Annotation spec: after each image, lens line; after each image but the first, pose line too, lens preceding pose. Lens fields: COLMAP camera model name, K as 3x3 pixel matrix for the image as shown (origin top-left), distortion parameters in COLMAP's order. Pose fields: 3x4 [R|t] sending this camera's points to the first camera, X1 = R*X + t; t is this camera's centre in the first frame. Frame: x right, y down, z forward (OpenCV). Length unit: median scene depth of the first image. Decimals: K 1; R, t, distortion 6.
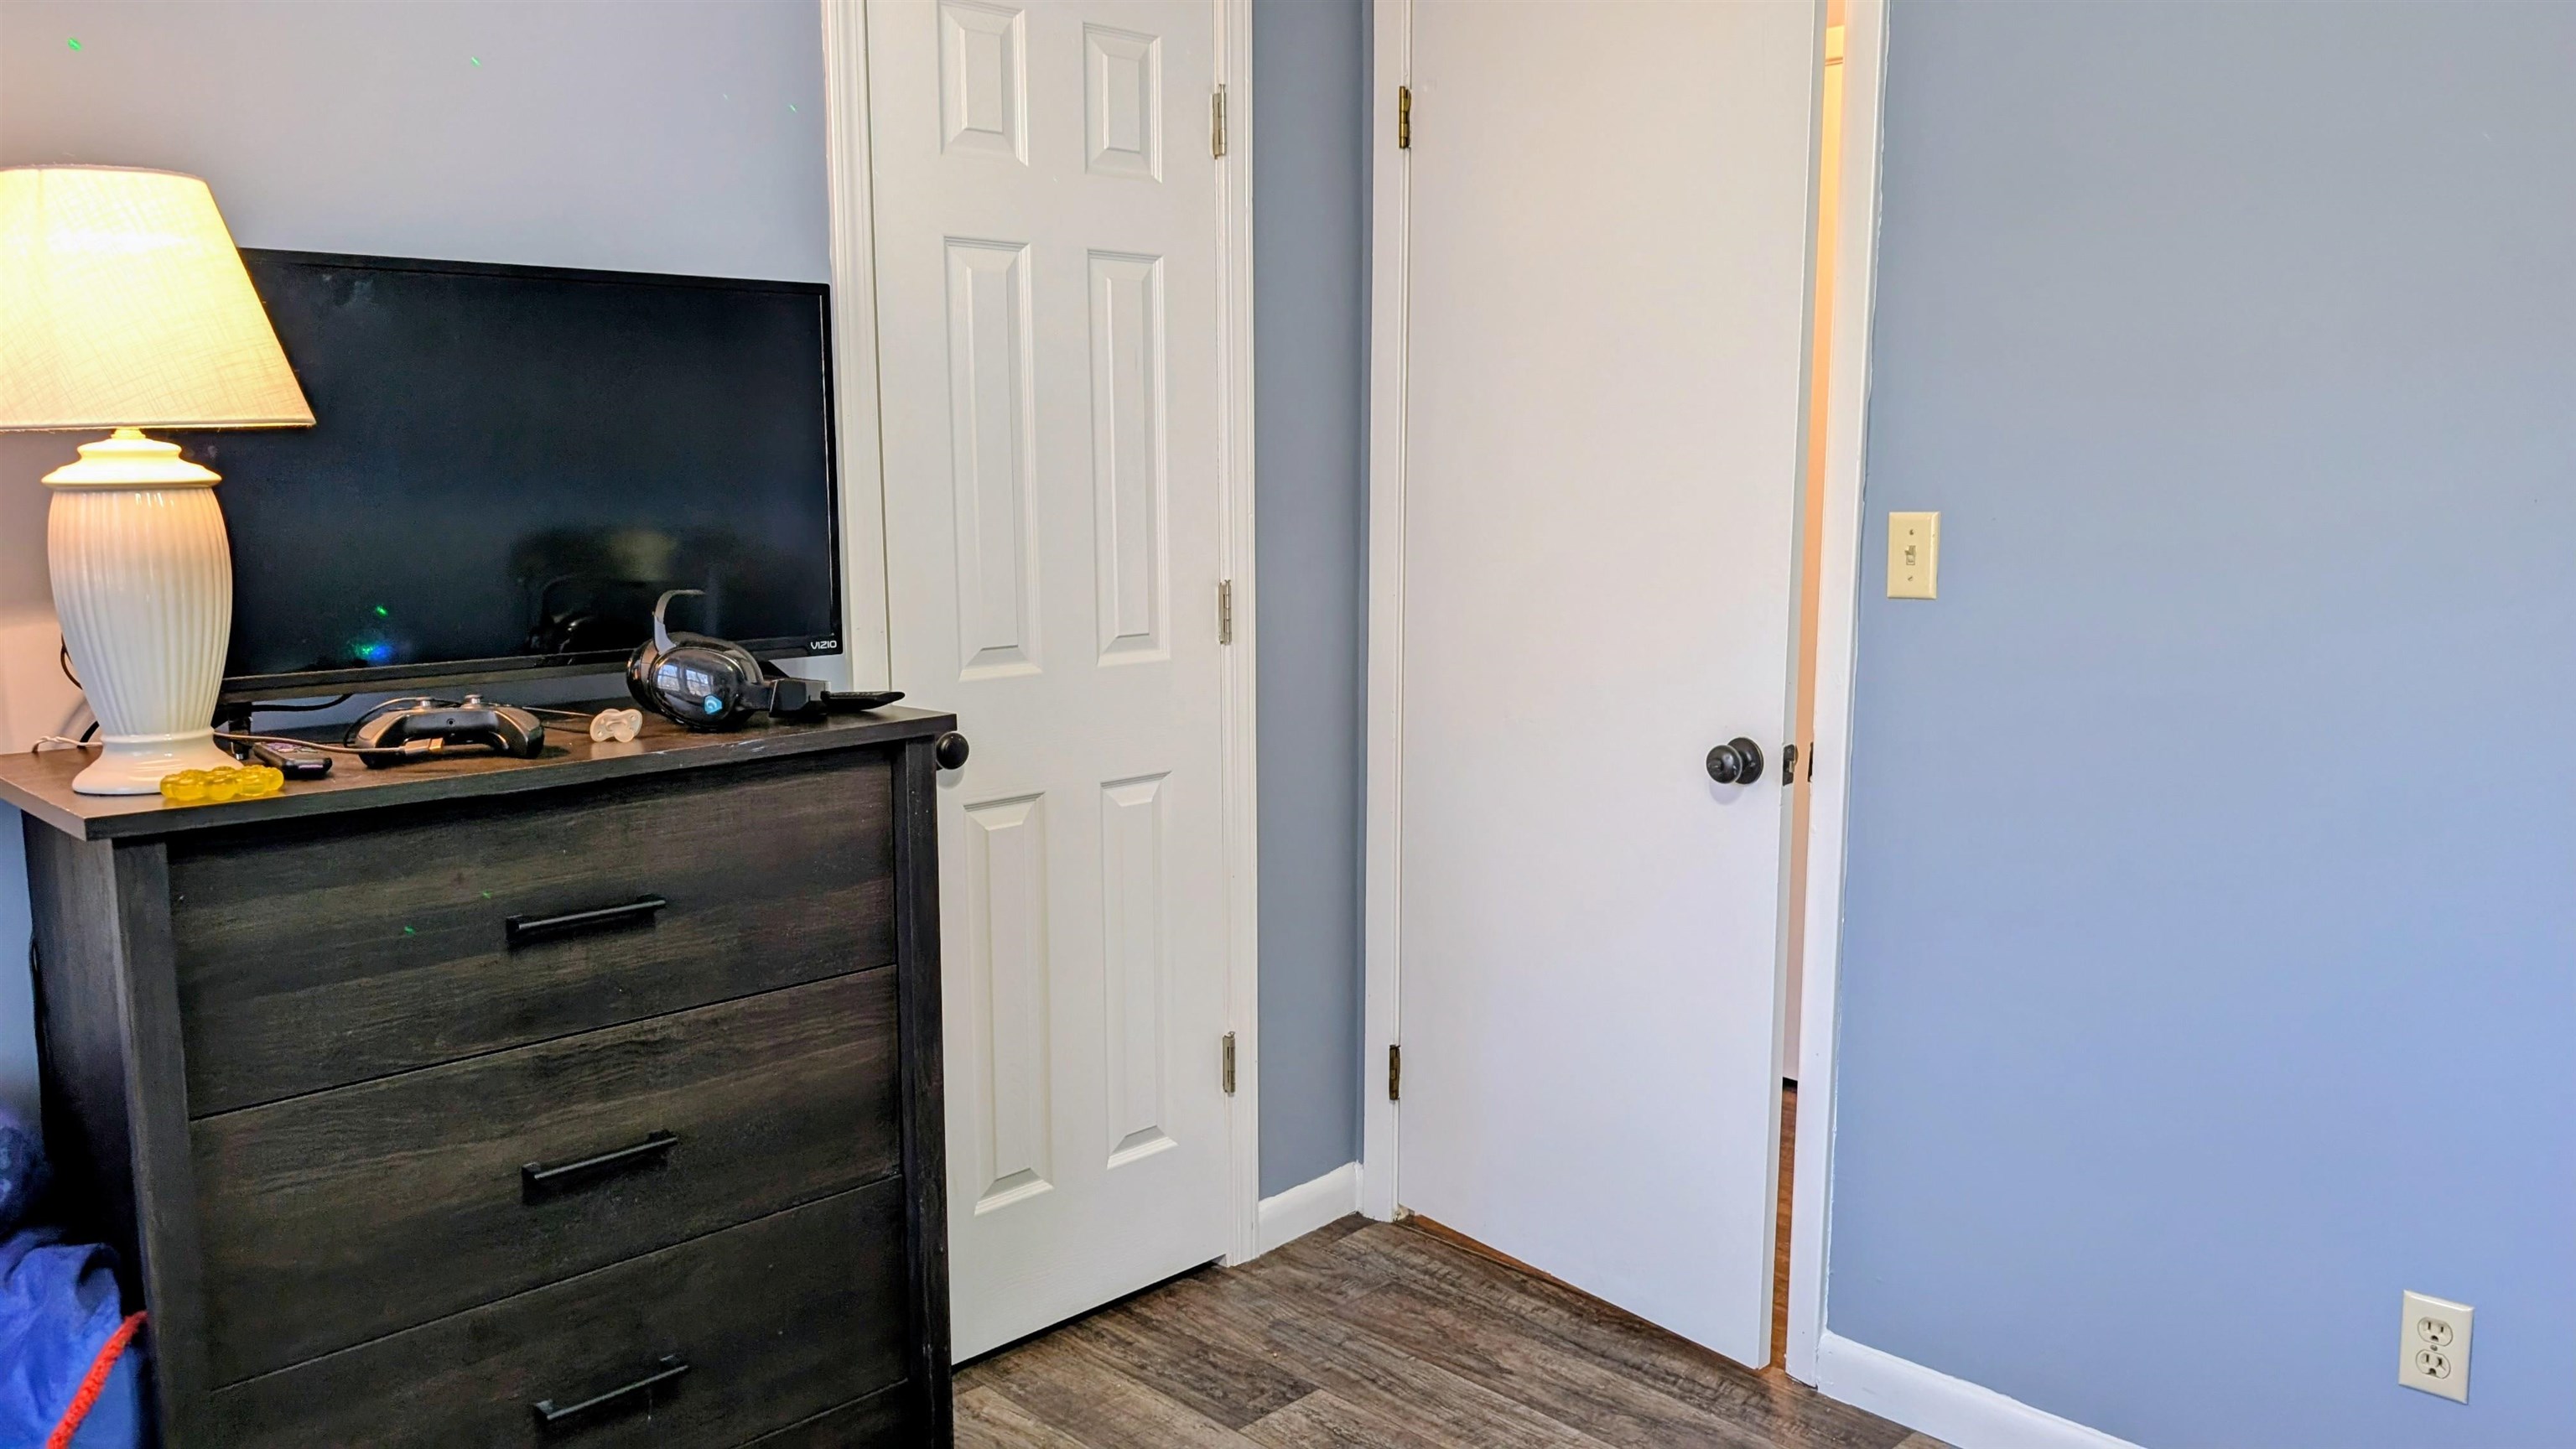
lens RADIAL K [[1899.1, 0, 1288.0], [0, 1899.1, 724.5], [0, 0, 1]] dist [0.008412, -0.073376]
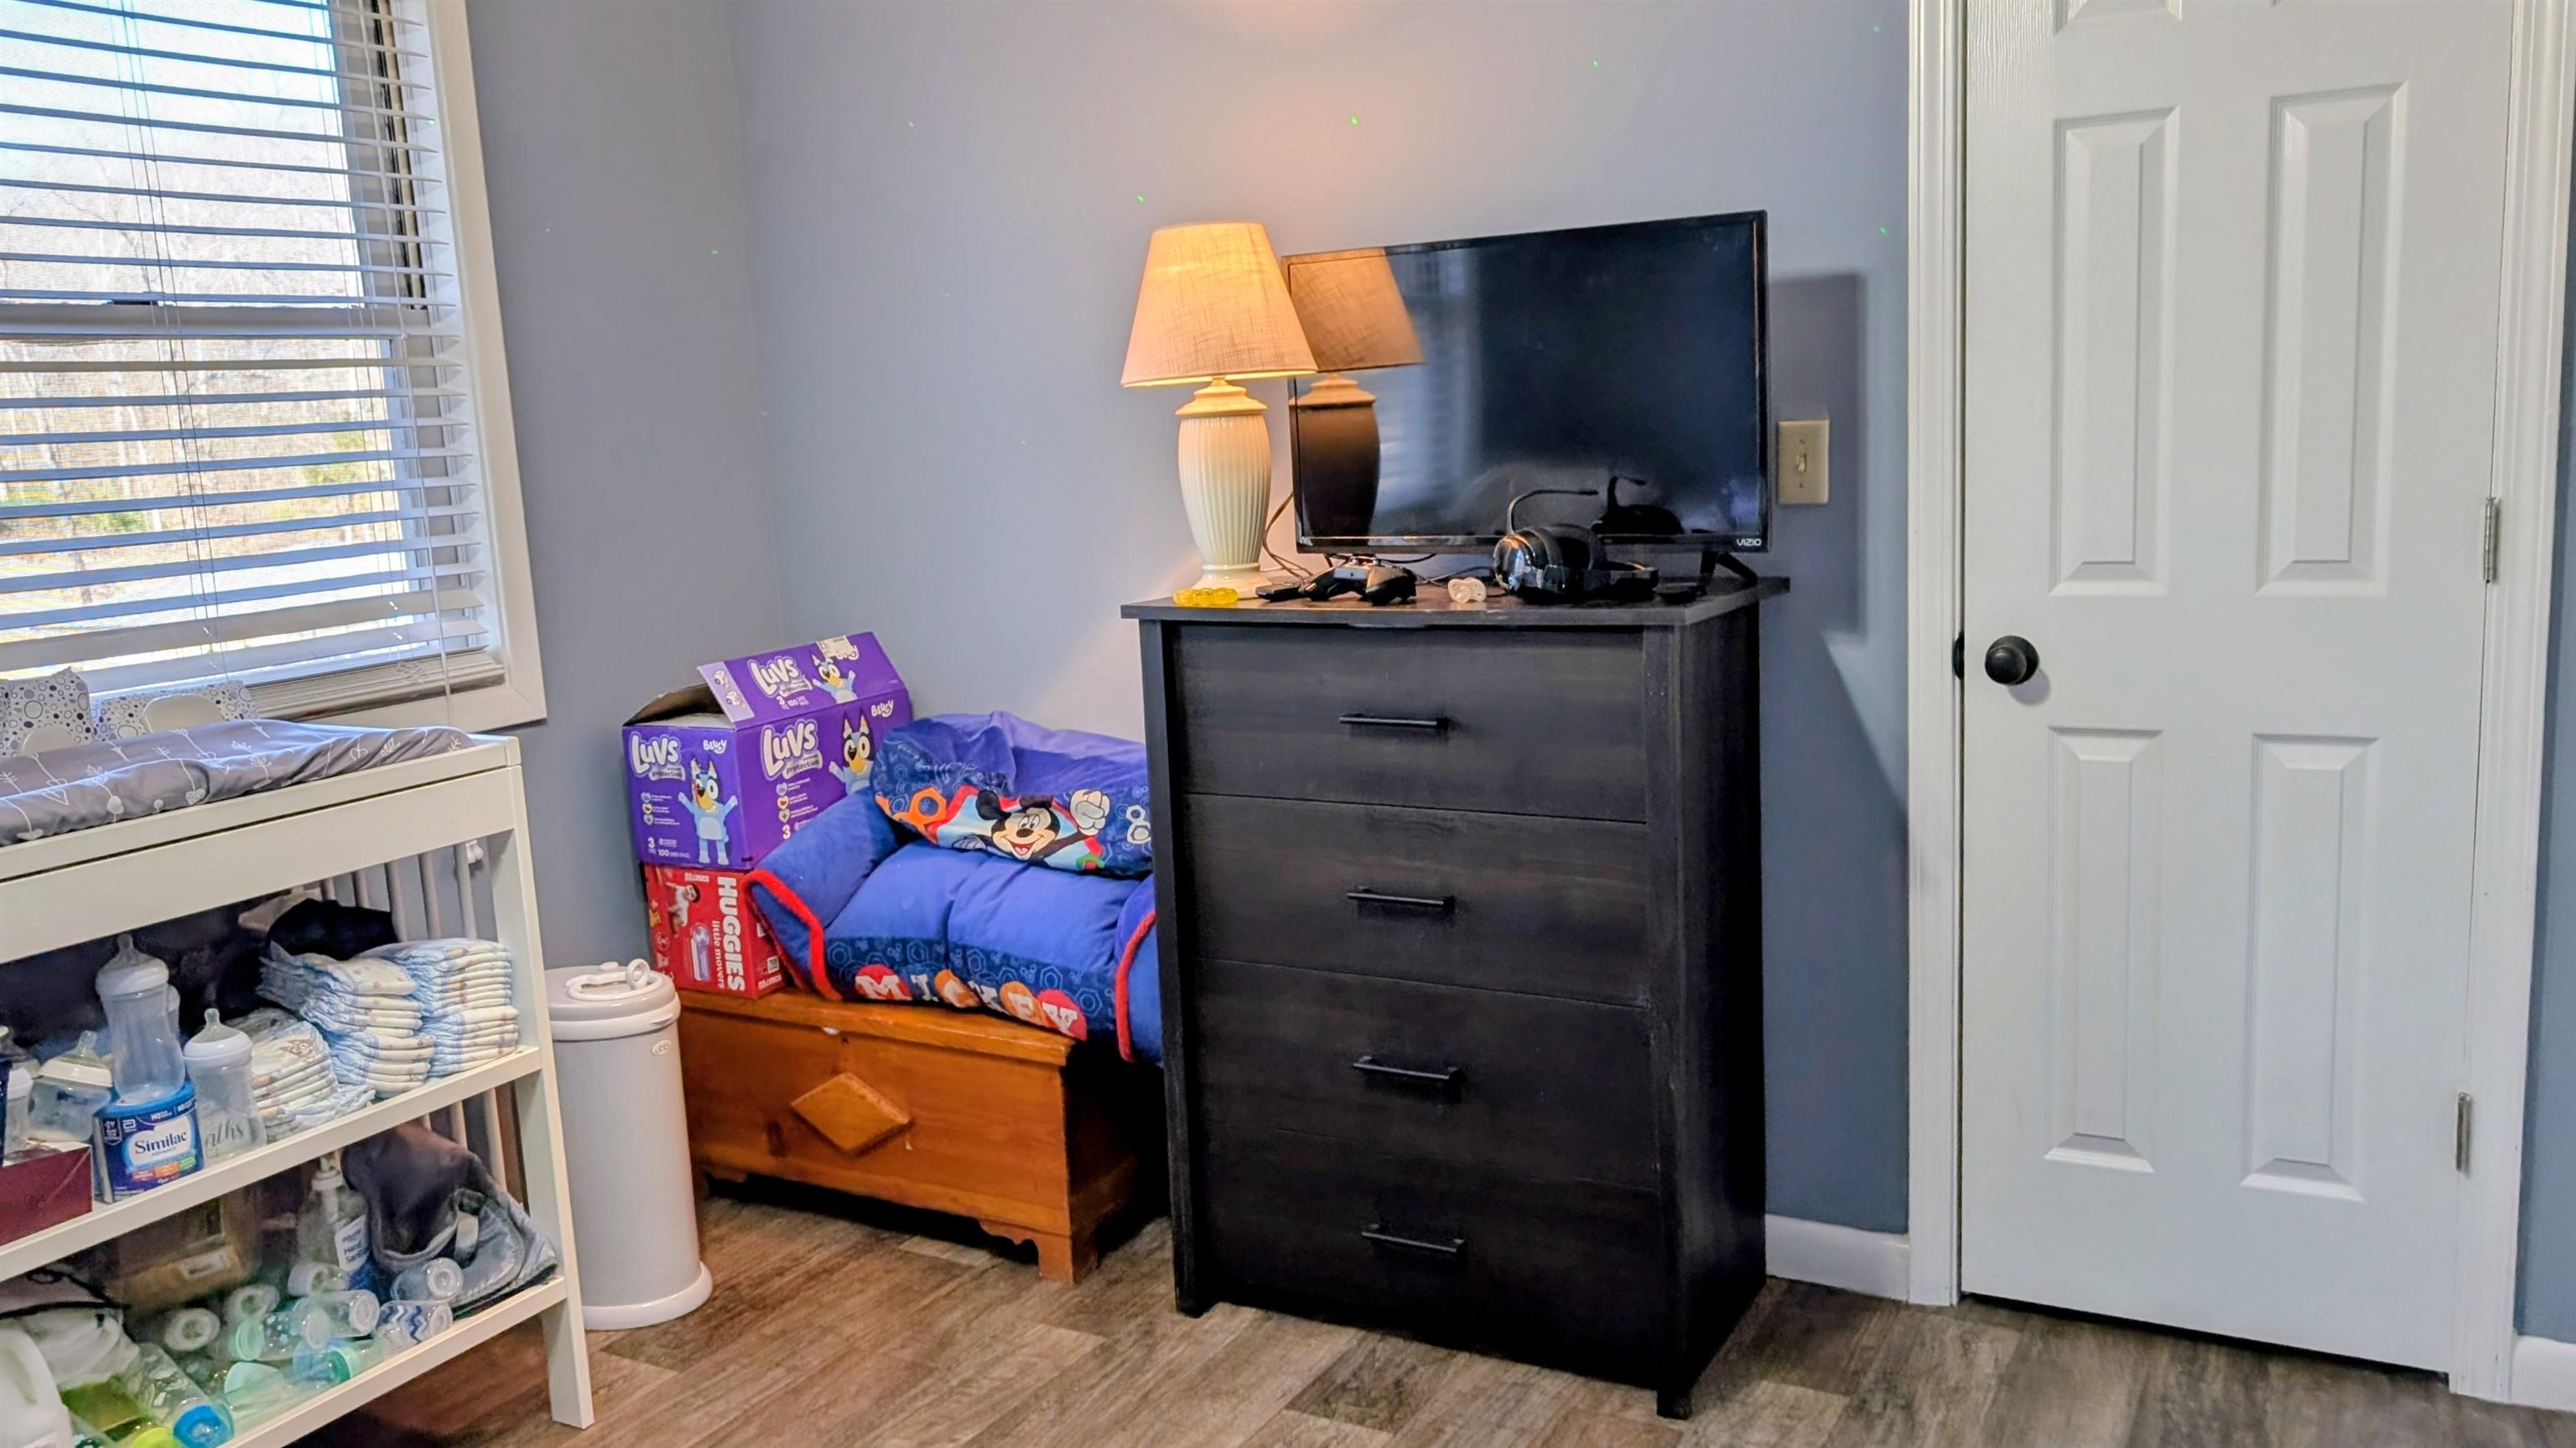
lens RADIAL K [[1899.0, 0, 1288.0], [0, 1899.0, 724.0], [0, 0, 1]] dist [0.008412, -0.073376]
pose [[0.242166, 0.148591, -0.958789, 0.780910], [-0.086984, 0.987549, 0.131078, -0.060268], [0.966328, 0.051657, 0.252076, 0.477939]]
